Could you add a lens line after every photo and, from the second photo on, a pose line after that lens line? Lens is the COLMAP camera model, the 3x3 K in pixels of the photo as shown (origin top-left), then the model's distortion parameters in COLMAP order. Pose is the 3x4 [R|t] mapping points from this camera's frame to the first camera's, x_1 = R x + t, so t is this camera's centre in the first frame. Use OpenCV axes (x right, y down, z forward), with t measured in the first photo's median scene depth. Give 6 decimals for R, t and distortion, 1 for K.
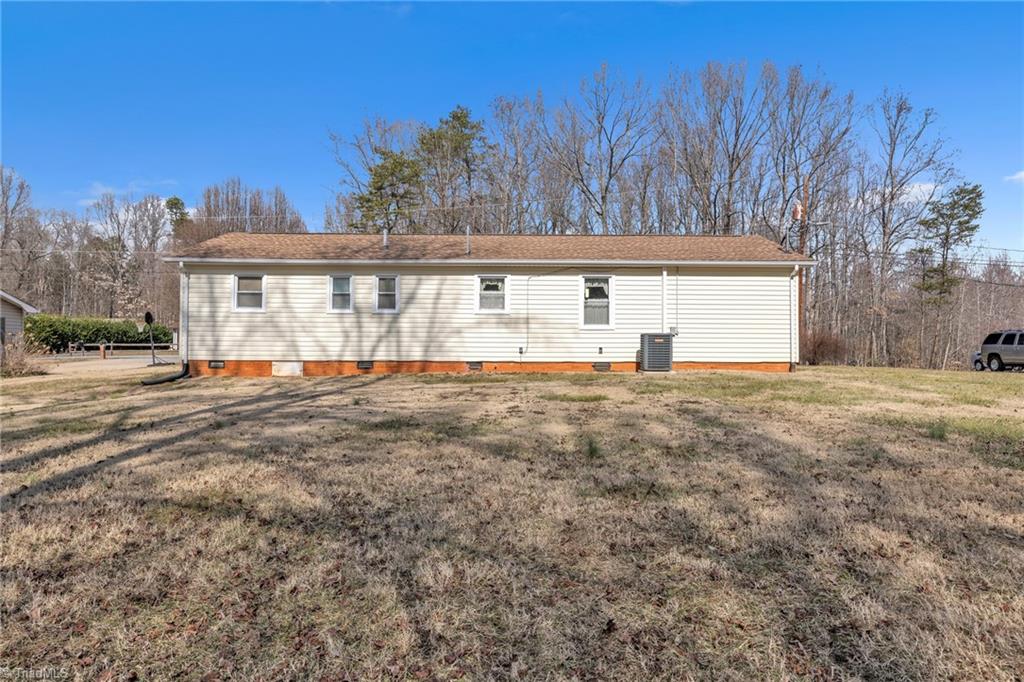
lens RADIAL K [[672.7, 0, 511.5], [0, 672.7, 340.8], [0, 0, 1]] dist [0.004513, 0.000410]
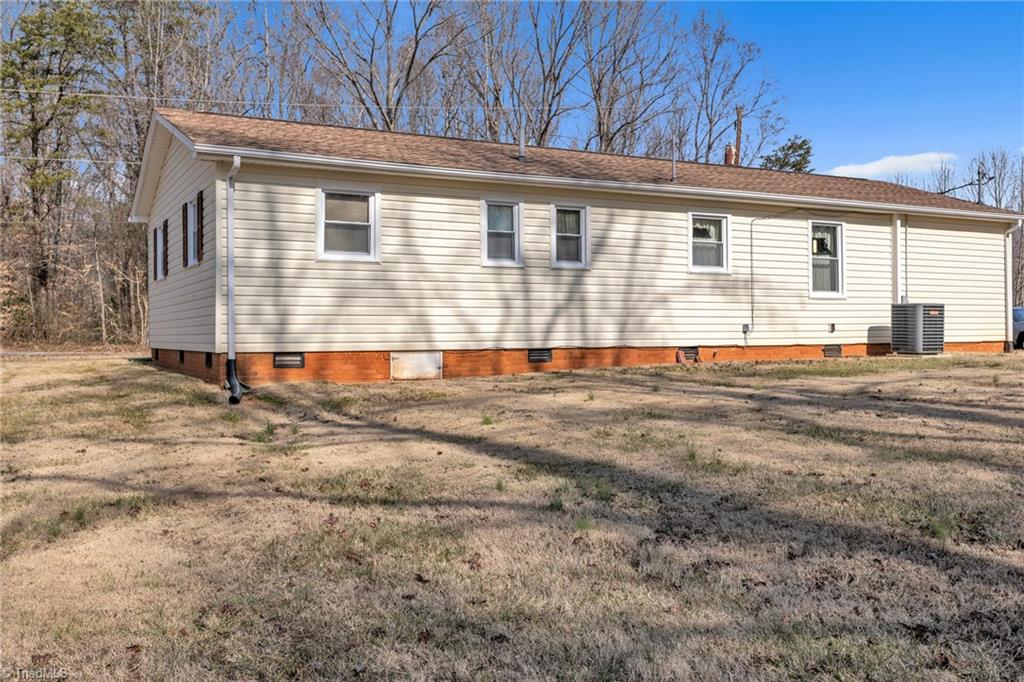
lens RADIAL K [[926.1, 0, 512.7], [0, 926.1, 339.7], [0, 0, 1]] dist [0.003630, 0.012313]
pose [[0.884497, -0.012799, 0.466370, -0.615311], [0.002134, 0.999724, 0.023389, 0.003141], [-0.466541, -0.019692, 0.884280, 0.289425]]
